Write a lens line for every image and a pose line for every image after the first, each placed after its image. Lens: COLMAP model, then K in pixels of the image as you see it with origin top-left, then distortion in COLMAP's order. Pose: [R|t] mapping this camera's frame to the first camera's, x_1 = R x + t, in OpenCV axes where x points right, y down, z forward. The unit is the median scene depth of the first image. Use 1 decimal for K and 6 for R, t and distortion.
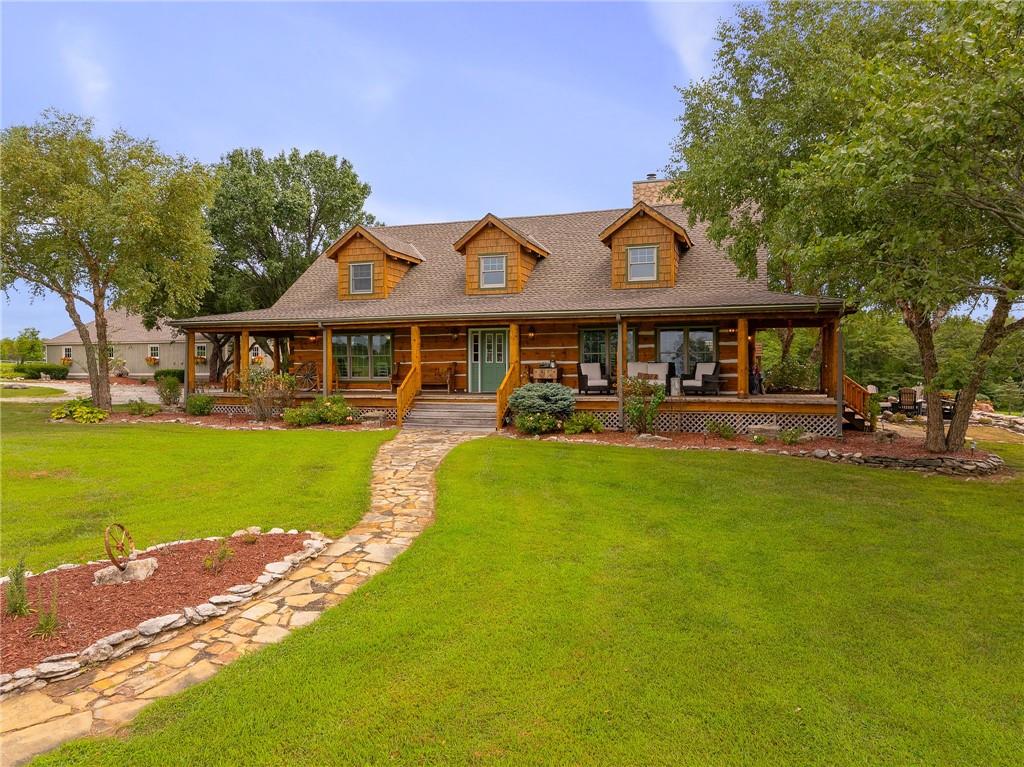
lens RADIAL K [[728.6, 0, 513.8], [0, 728.6, 377.6], [0, 0, 1]] dist [-0.042509, -0.000010]
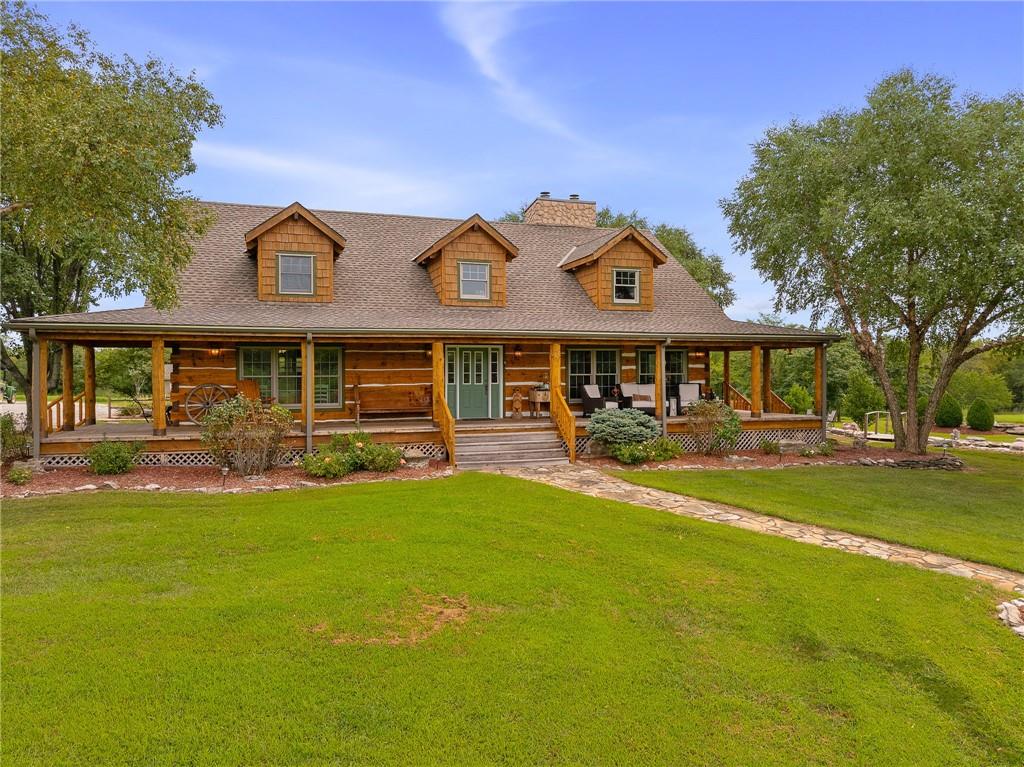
lens RADIAL K [[728.6, 0, 513.8], [0, 728.6, 377.6], [0, 0, 1]] dist [-0.042509, -0.000010]
pose [[0.781237, -0.004469, 0.624219, -0.576273], [0.009611, 0.999942, -0.004870, -0.025973], [-0.624161, 0.009804, 0.781234, 0.307906]]
